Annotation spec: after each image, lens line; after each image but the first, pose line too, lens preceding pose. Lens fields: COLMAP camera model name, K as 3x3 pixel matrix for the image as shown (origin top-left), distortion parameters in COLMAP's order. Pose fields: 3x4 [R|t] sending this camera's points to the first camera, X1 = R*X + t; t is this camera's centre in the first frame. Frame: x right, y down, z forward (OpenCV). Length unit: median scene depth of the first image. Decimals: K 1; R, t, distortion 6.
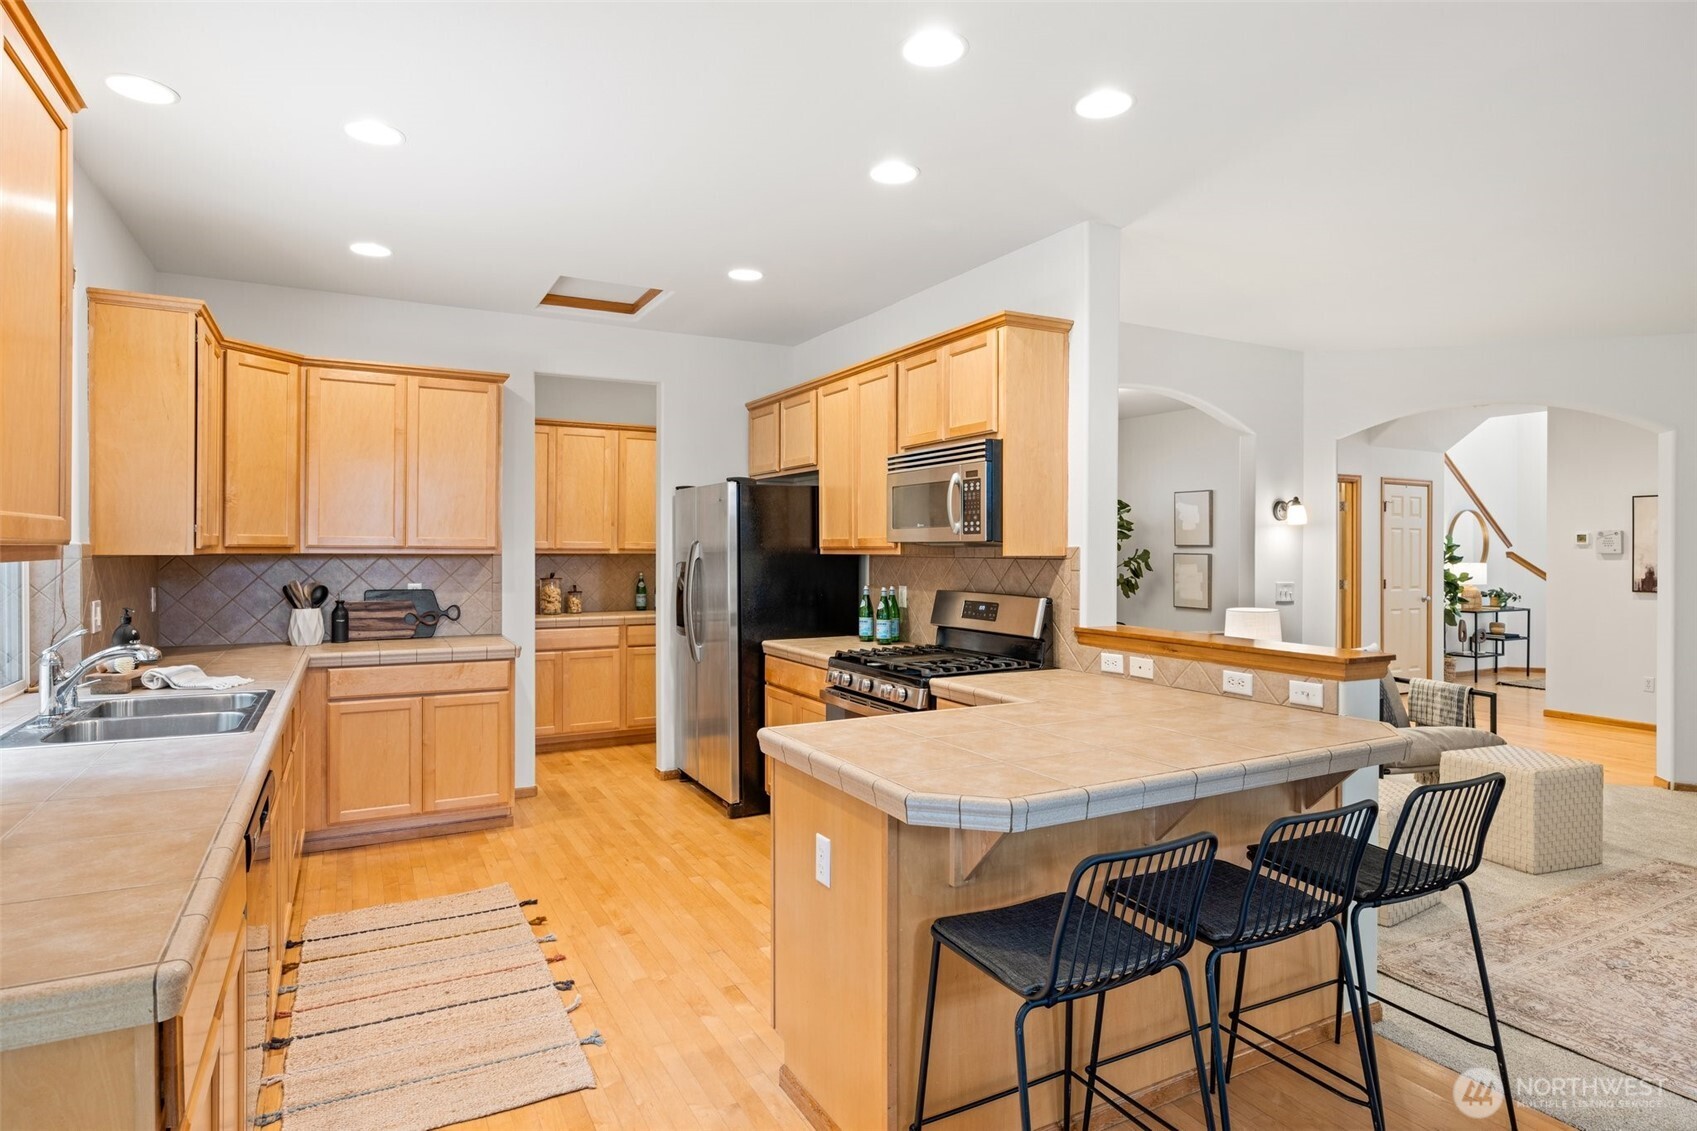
lens RADIAL K [[927.0, 0, 848.9], [0, 927.0, 555.2], [0, 0, 1]] dist [0.000534, -0.000612]
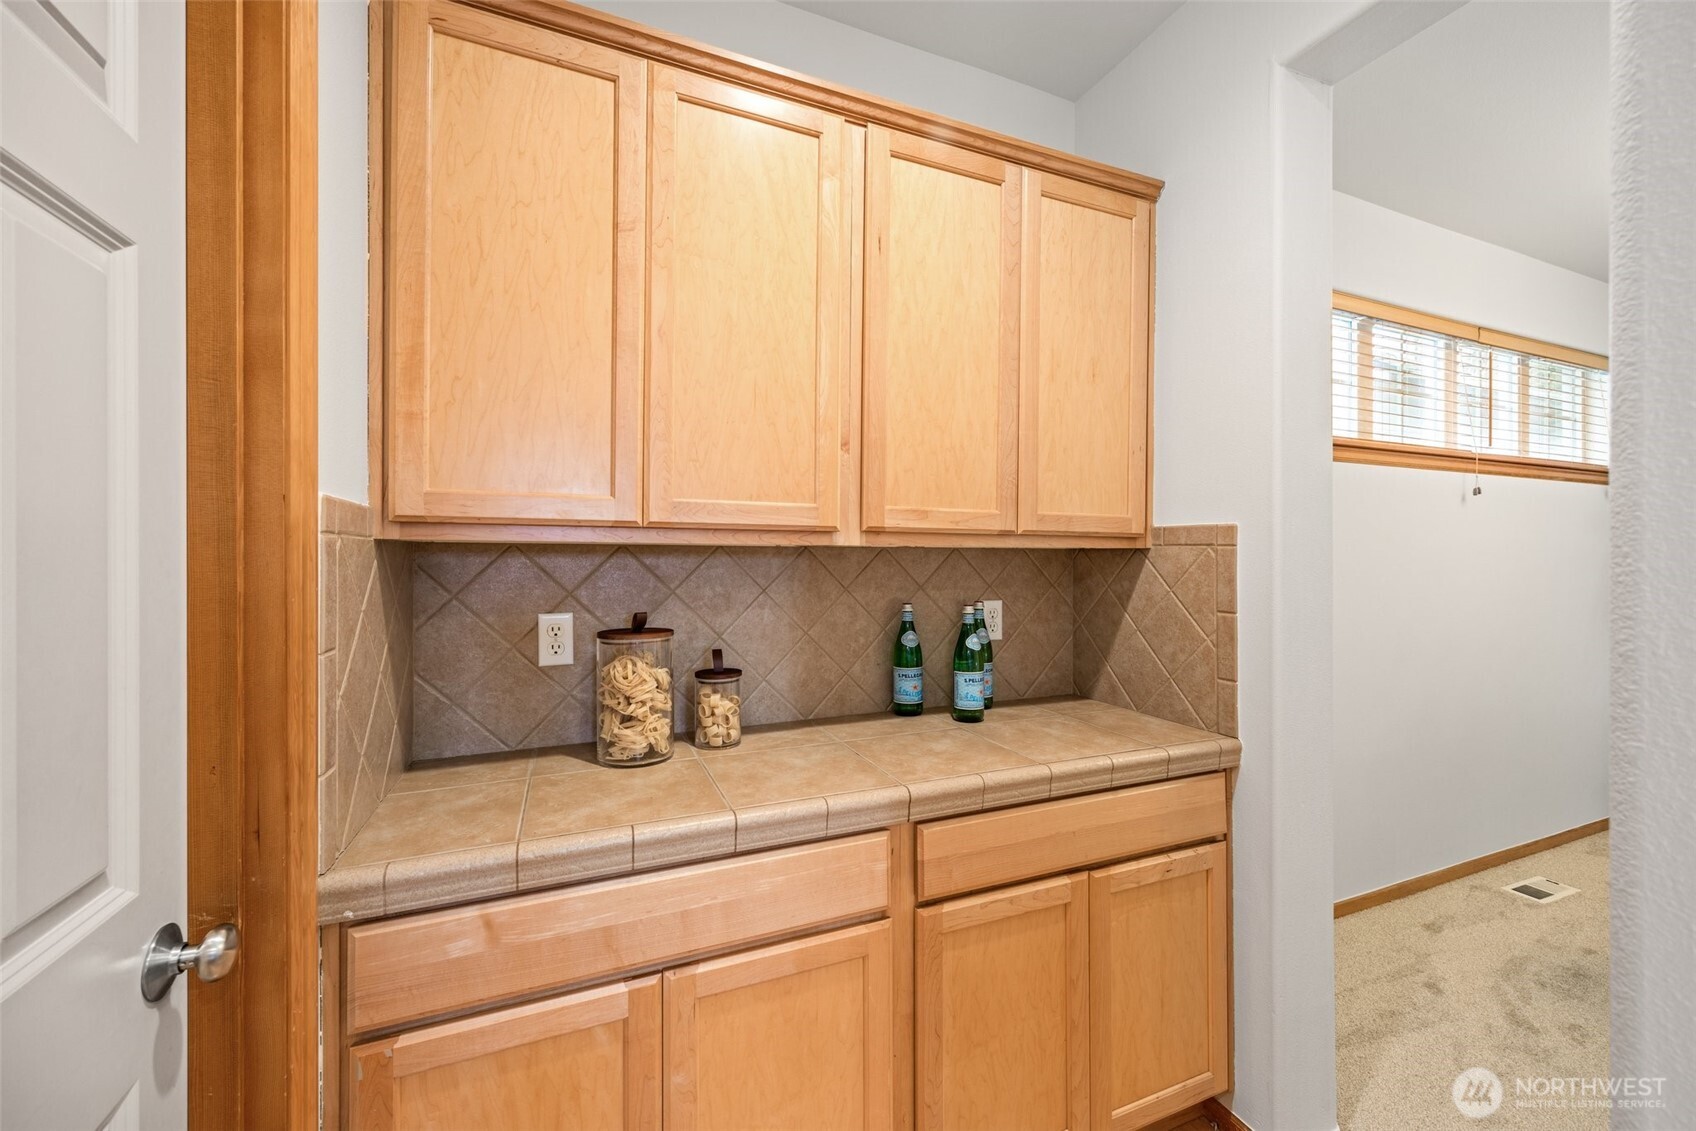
lens RADIAL K [[666.0, 0, 848.0], [0, 666.0, 565.5], [0, 0, 1]] dist [-0.000158, -0.000009]
pose [[0.995461, 0.000664, -0.095173, -0.341682], [-0.000264, 0.999991, 0.004224, 0.005429], [0.095175, -0.004179, 0.995452, 1.156431]]
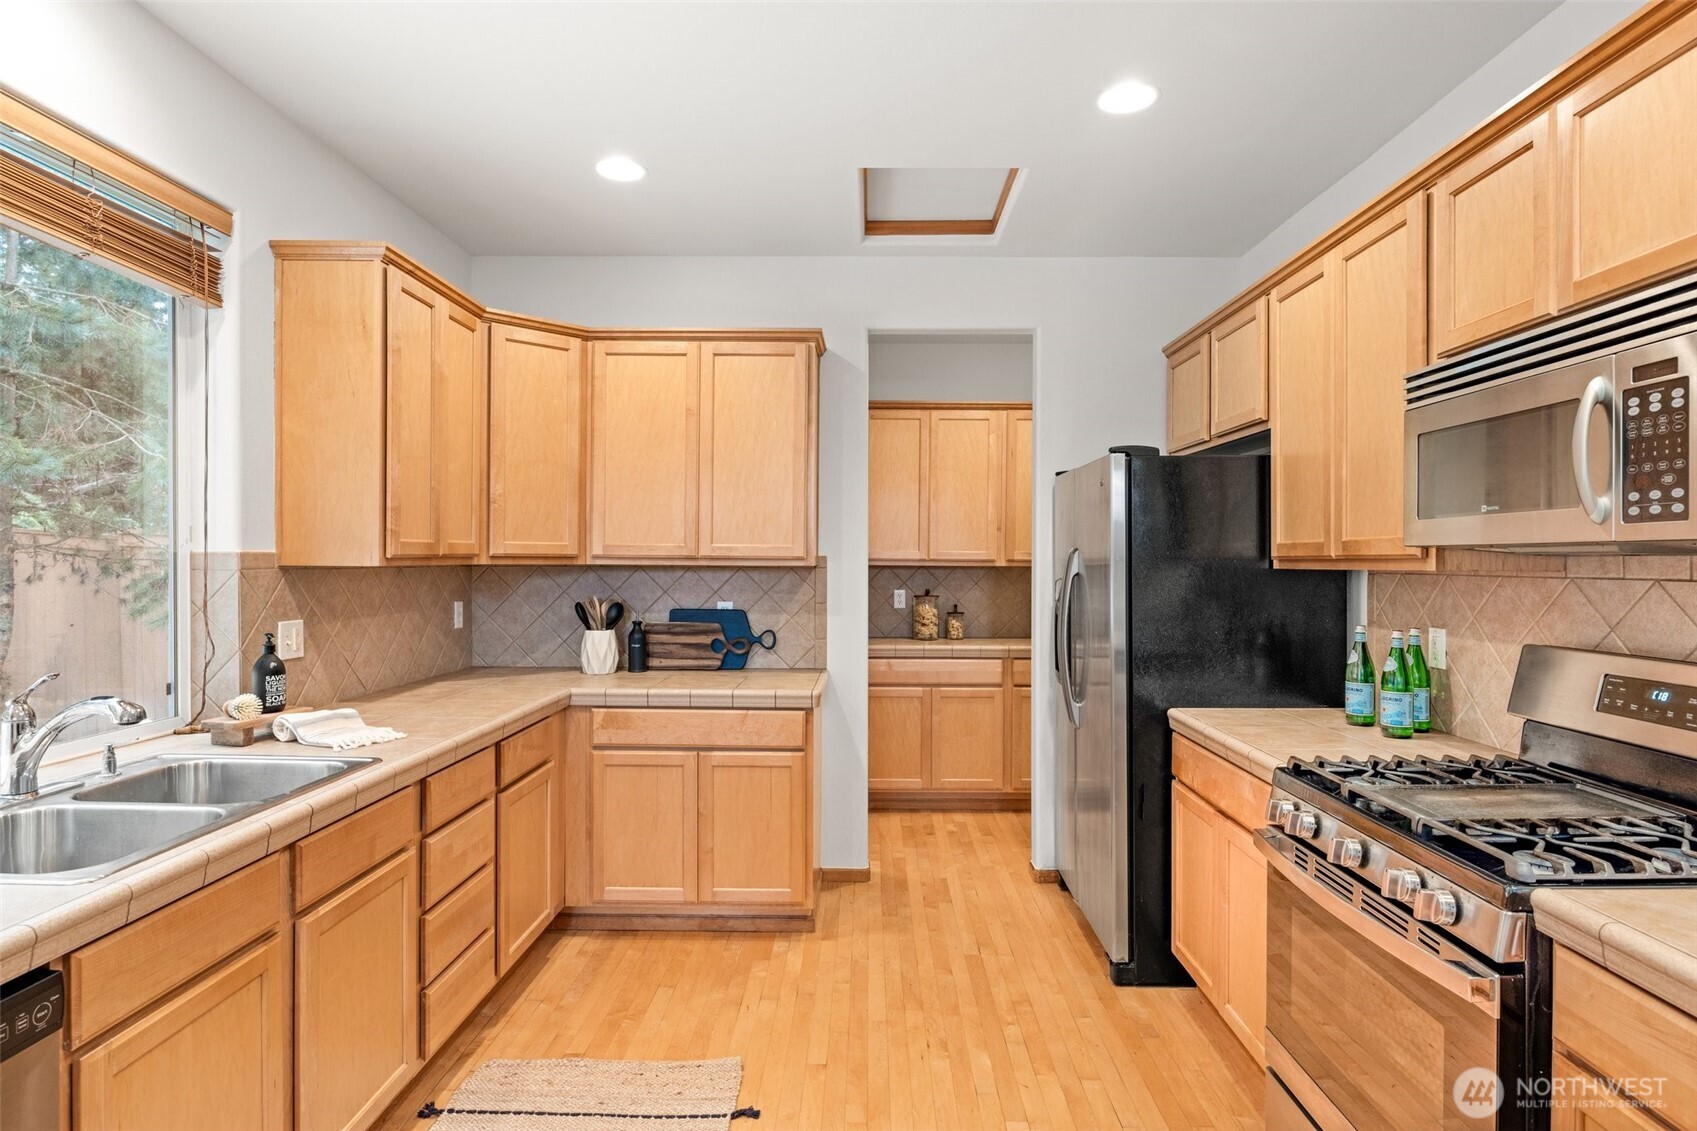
lens RADIAL K [[901.4, 0, 857.0], [0, 901.4, 563.3], [0, 0, 1]] dist [-0.002544, -0.000407]
pose [[0.876611, 0.002860, -0.481192, 0.014302], [-0.004953, 0.999983, -0.003081, -0.001630], [0.481175, 0.005084, 0.876610, 0.386457]]
